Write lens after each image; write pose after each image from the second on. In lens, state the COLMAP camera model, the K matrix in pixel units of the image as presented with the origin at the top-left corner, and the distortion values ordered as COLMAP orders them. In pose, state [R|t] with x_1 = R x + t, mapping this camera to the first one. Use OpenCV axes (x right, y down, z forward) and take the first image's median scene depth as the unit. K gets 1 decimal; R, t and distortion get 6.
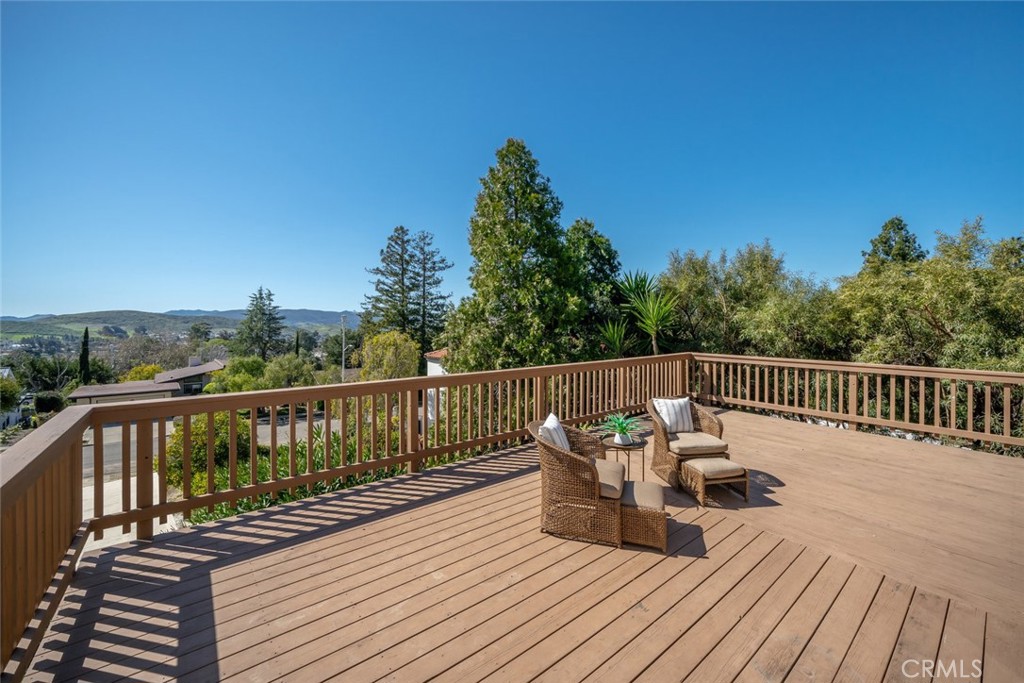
lens RADIAL K [[400.2, 0, 520.2], [0, 400.2, 331.5], [0, 0, 1]] dist [0.000805, 0.000005]
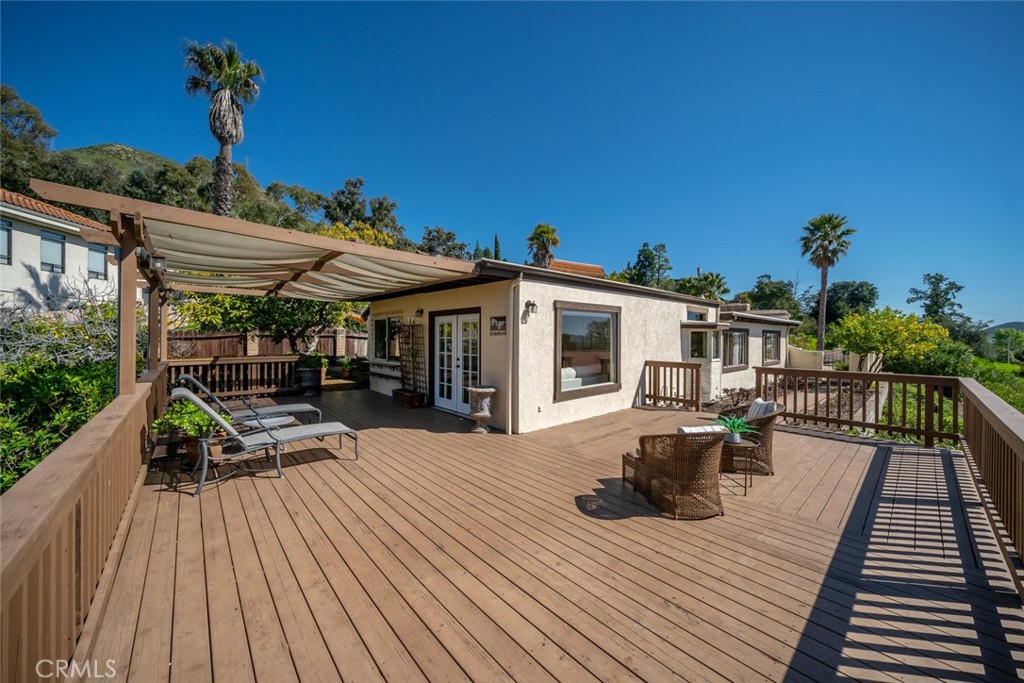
lens RADIAL K [[358.5, 0, 515.1], [0, 358.5, 338.6], [0, 0, 1]] dist [-0.000589, -0.000067]
pose [[-0.998885, -0.008066, -0.046519, 0.838118], [-0.008761, 0.999853, 0.014750, -0.012010], [0.046393, 0.015141, -0.998809, 1.823007]]
